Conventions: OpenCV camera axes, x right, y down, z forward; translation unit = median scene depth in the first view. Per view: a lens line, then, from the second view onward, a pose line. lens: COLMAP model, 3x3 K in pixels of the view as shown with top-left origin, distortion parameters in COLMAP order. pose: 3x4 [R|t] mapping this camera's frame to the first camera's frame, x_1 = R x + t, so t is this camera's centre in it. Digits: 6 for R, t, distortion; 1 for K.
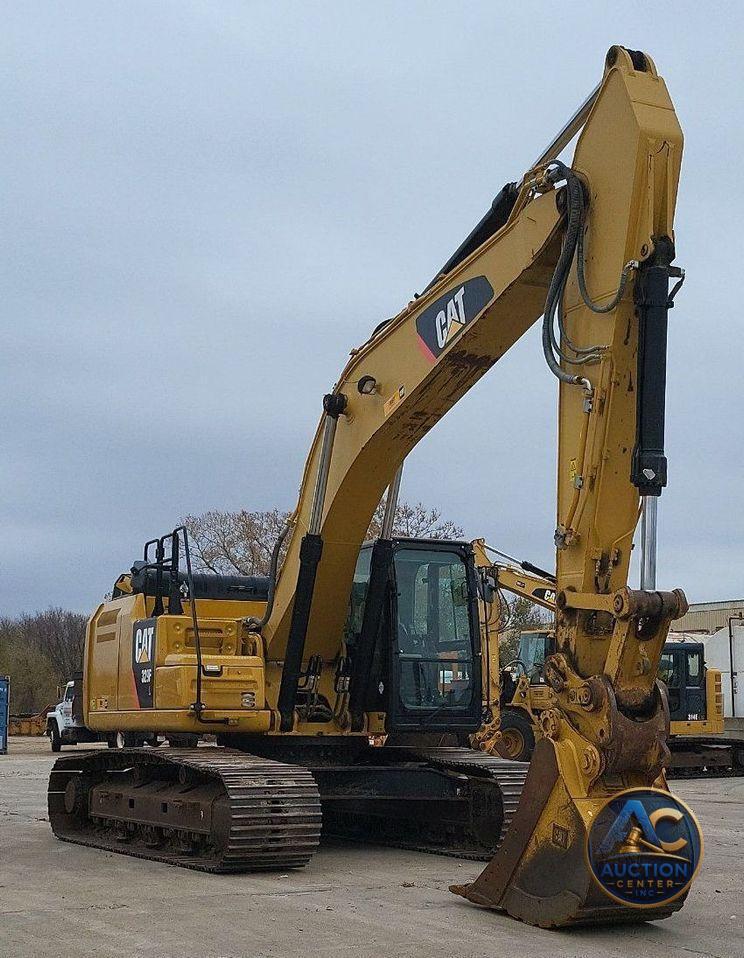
lens RADIAL K [[1526.3, 0, 442.7], [0, 1526.3, 565.0], [0, 0, 1]] dist [0.064365, -0.022369]
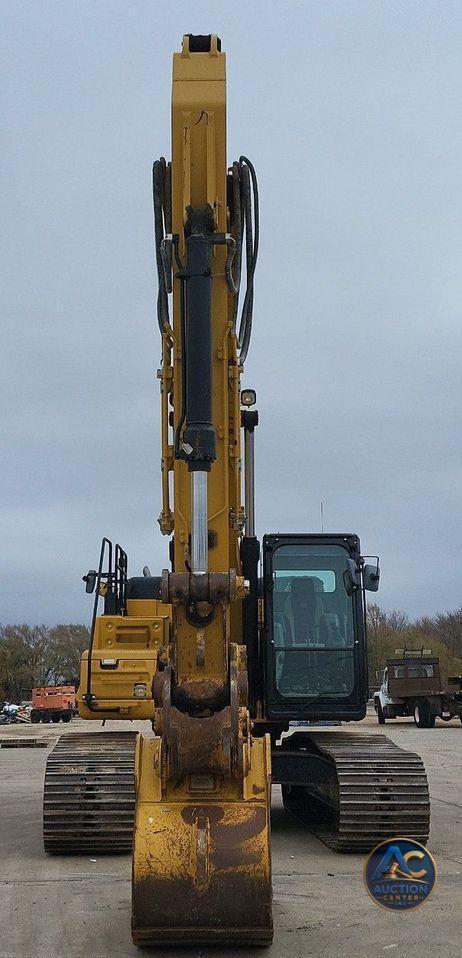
lens RADIAL K [[1151.8, 0, 209.0], [0, 1151.8, 420.9], [0, 0, 1]] dist [0.025714, -0.030248]
pose [[0.881829, -0.118056, -0.456553, 0.332777], [0.056843, 0.987708, -0.145610, 0.019890], [0.468131, 0.102451, 0.877700, 0.268748]]
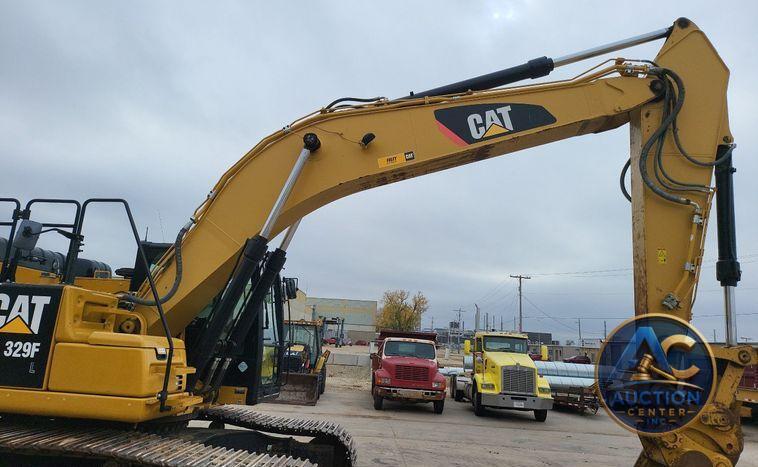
lens RADIAL K [[522.5, 0, 378.6], [0, 522.5, 223.4], [0, 0, 1]] dist [0.072005, -0.075764]
pose [[0.543961, 0.226352, 0.808004, -0.373779], [-0.140343, 0.973908, -0.178346, 0.029107], [-0.827291, -0.016384, 0.561535, 0.707103]]
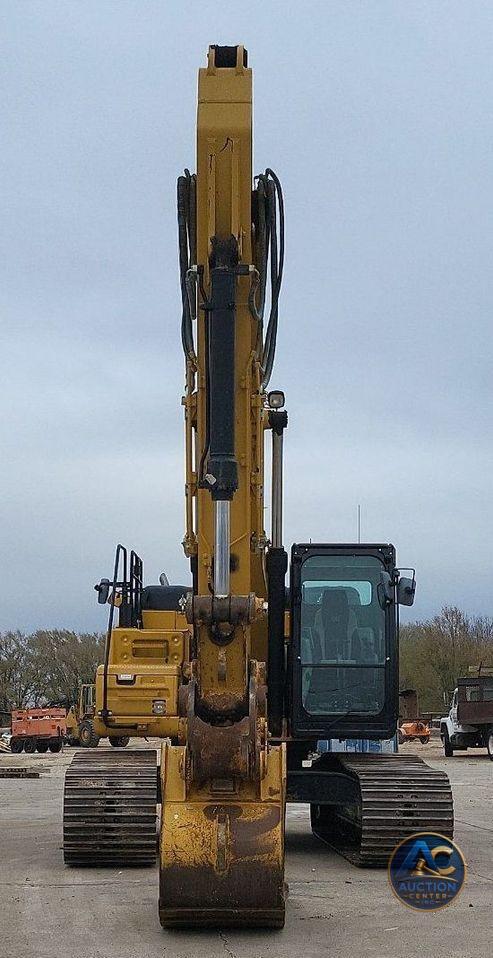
lens RADIAL K [[1560.3, 0, 247.4], [0, 1560.3, 615.2], [0, 0, 1]] dist [0.044864, -0.006777]
pose [[0.885221, -0.034288, -0.463905, 0.439633], [0.048264, 0.998667, 0.018284, 0.008414], [0.462660, -0.038575, 0.885696, 0.075606]]
